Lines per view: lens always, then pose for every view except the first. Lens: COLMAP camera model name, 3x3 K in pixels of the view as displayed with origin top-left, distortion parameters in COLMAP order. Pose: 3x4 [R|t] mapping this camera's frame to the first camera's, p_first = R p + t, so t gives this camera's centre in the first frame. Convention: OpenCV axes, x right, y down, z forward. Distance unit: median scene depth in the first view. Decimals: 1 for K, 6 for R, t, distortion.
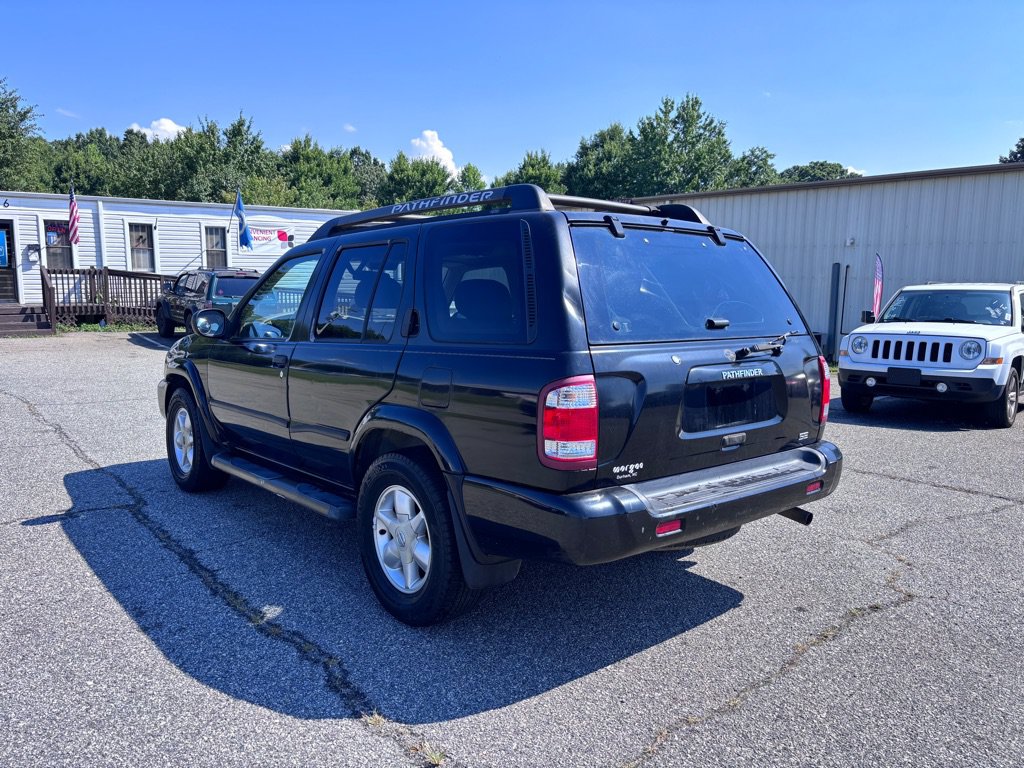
lens RADIAL K [[775.4, 0, 507.3], [0, 775.4, 381.2], [0, 0, 1]] dist [0.038189, -0.043849]
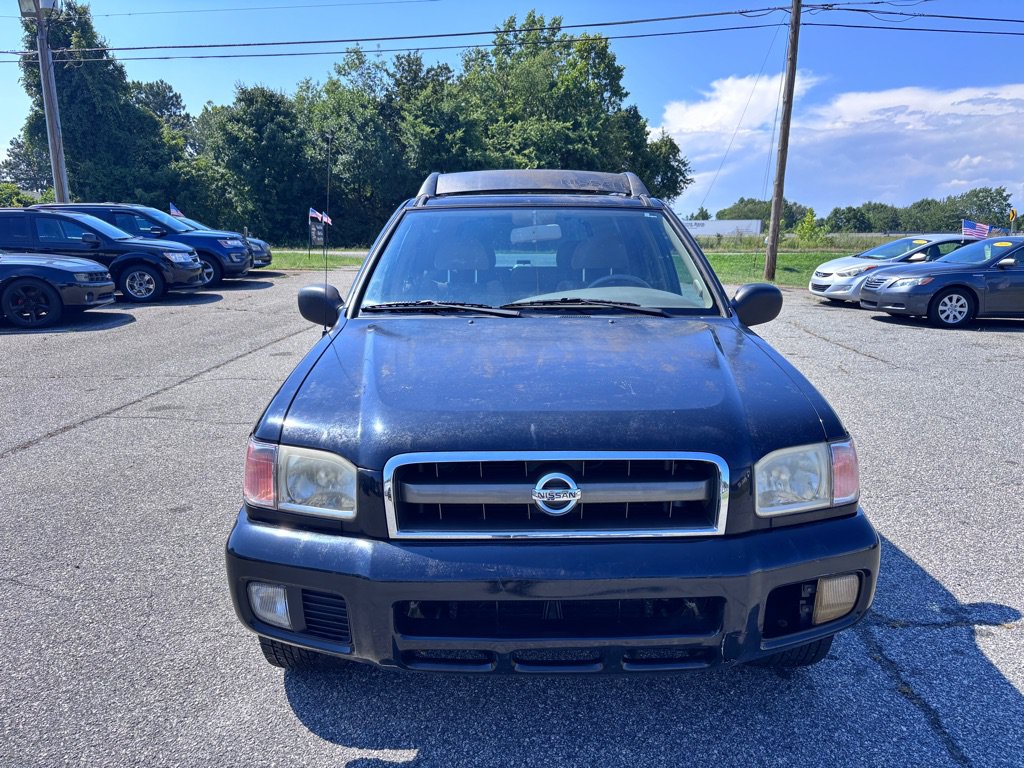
lens RADIAL K [[775.4, 0, 505.8], [0, 775.4, 383.0], [0, 0, 1]] dist [0.038189, -0.043849]
pose [[-0.767563, -0.127360, 0.628193, -0.153874], [0.063693, 0.960055, 0.272465, -0.049561], [-0.637801, 0.249146, -0.728791, 0.390219]]
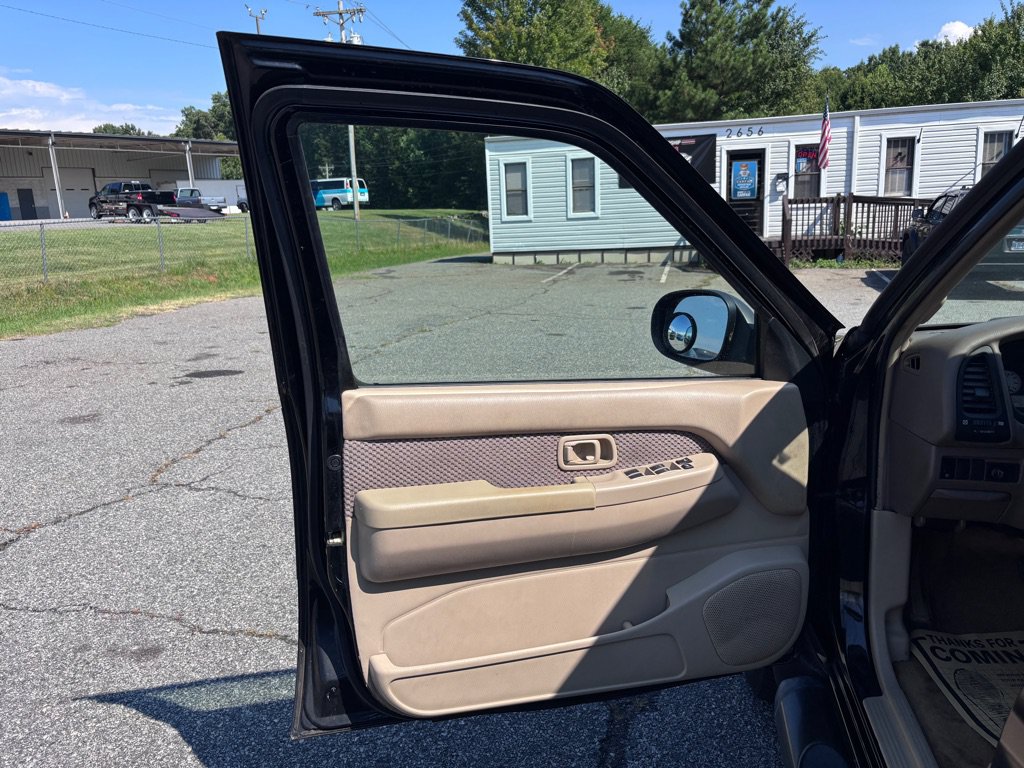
lens RADIAL K [[775.4, 0, 520.5], [0, 775.4, 386.4], [0, 0, 1]] dist [0.038189, -0.043849]
pose [[0.621439, 0.138276, -0.771164, -0.042848], [-0.062462, 0.989913, 0.127164, -0.020244], [0.780969, -0.030856, 0.623807, 0.161429]]
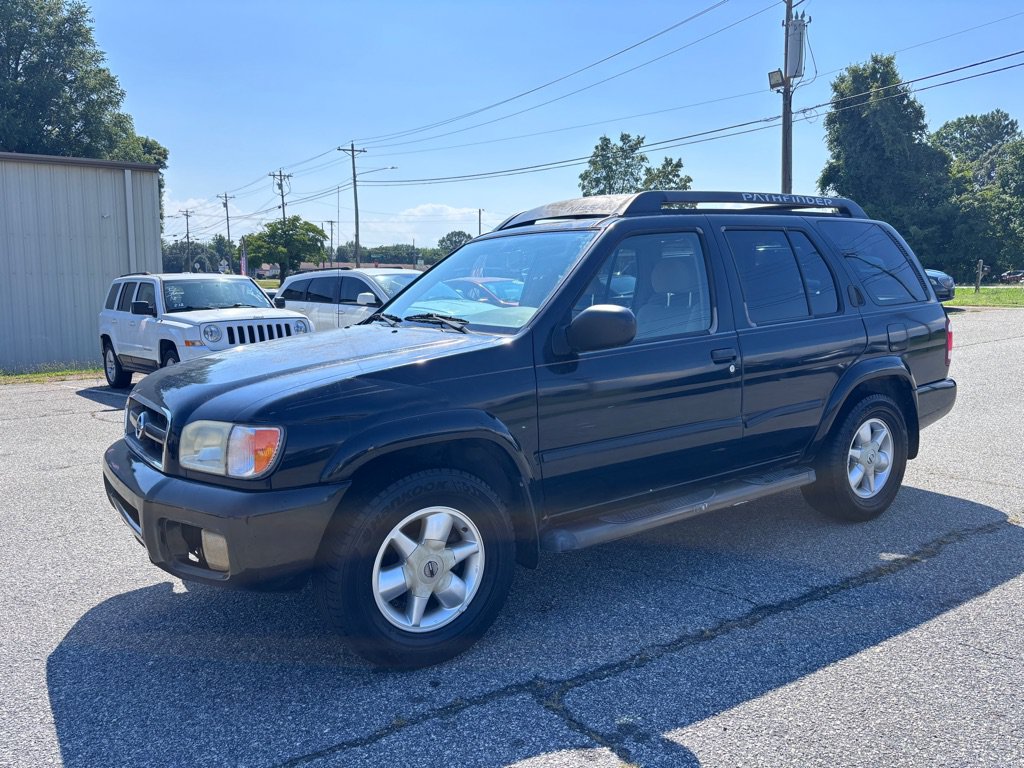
lens RADIAL K [[775.4, 0, 519.7], [0, 775.4, 384.8], [0, 0, 1]] dist [0.038189, -0.043849]
pose [[0.091974, -0.139342, 0.985964, -0.240012], [0.130743, 0.983279, 0.126766, -0.027263], [-0.987141, 0.117248, 0.108654, 0.231529]]
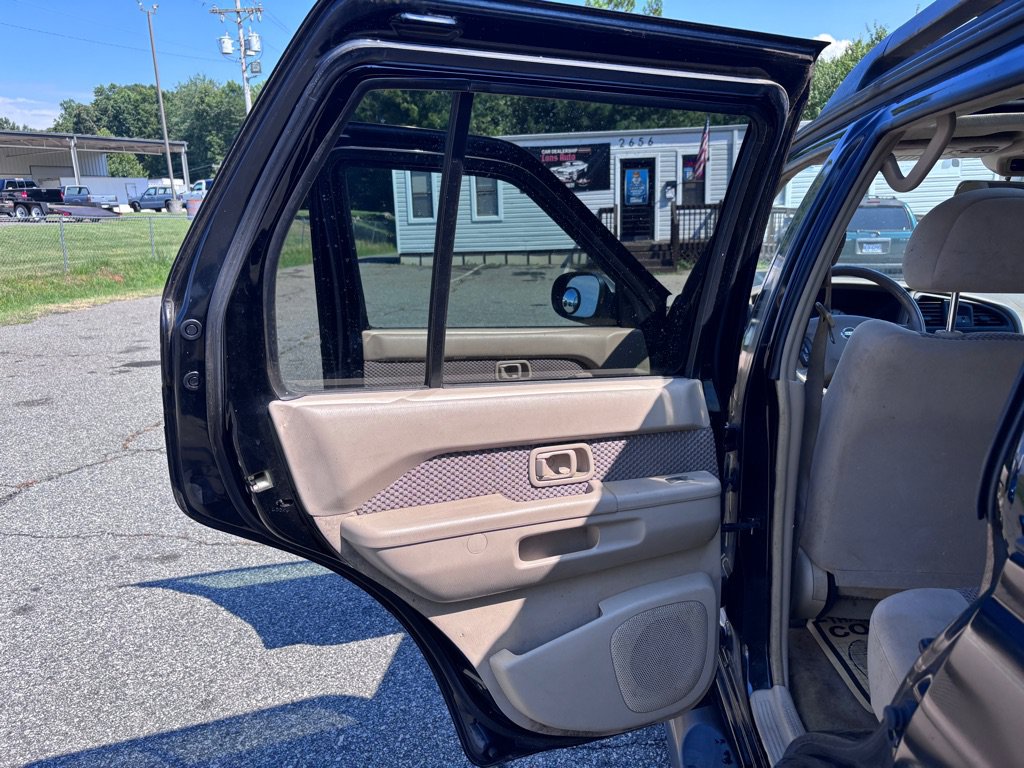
lens RADIAL K [[775.4, 0, 506.7], [0, 775.4, 392.3], [0, 0, 1]] dist [0.038189, -0.043849]
pose [[0.701557, 0.132079, -0.700266, -0.013168], [-0.061750, 0.990245, 0.124909, -0.016576], [0.709932, -0.044389, 0.702870, 0.129220]]
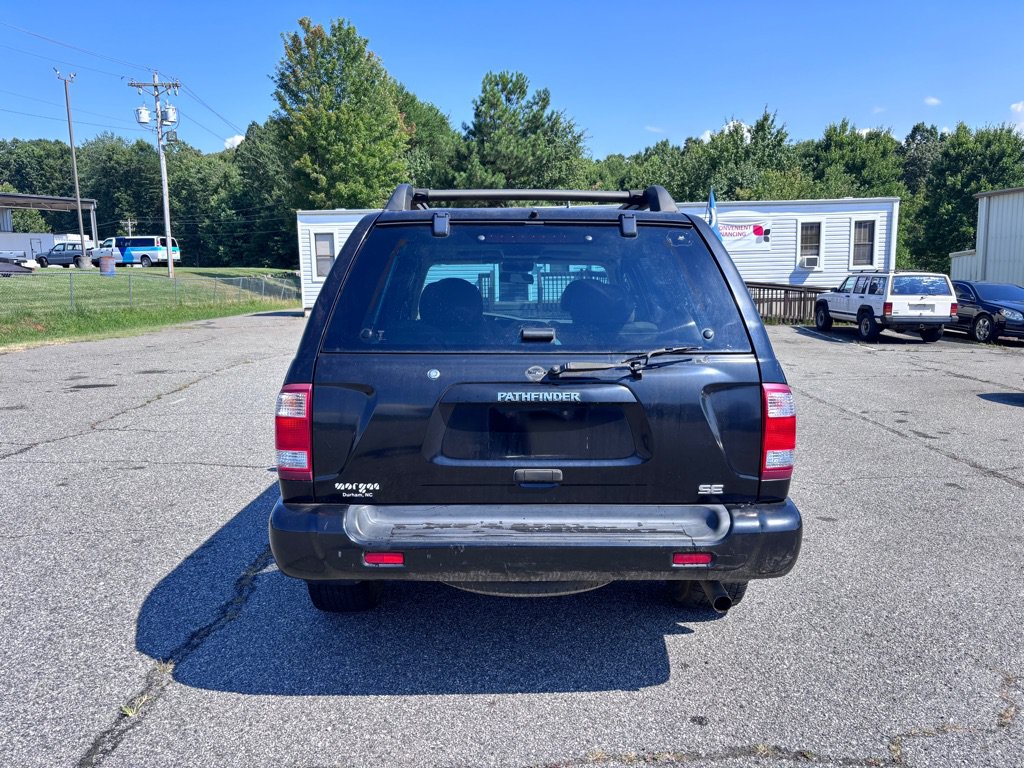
lens RADIAL K [[775.4, 0, 514.8], [0, 775.4, 380.5], [0, 0, 1]] dist [0.038189, -0.043849]
pose [[0.779836, 0.067865, -0.622295, 0.116138], [-0.063809, 0.997546, 0.028825, -0.007182], [0.622724, 0.017230, 0.782252, 0.051091]]
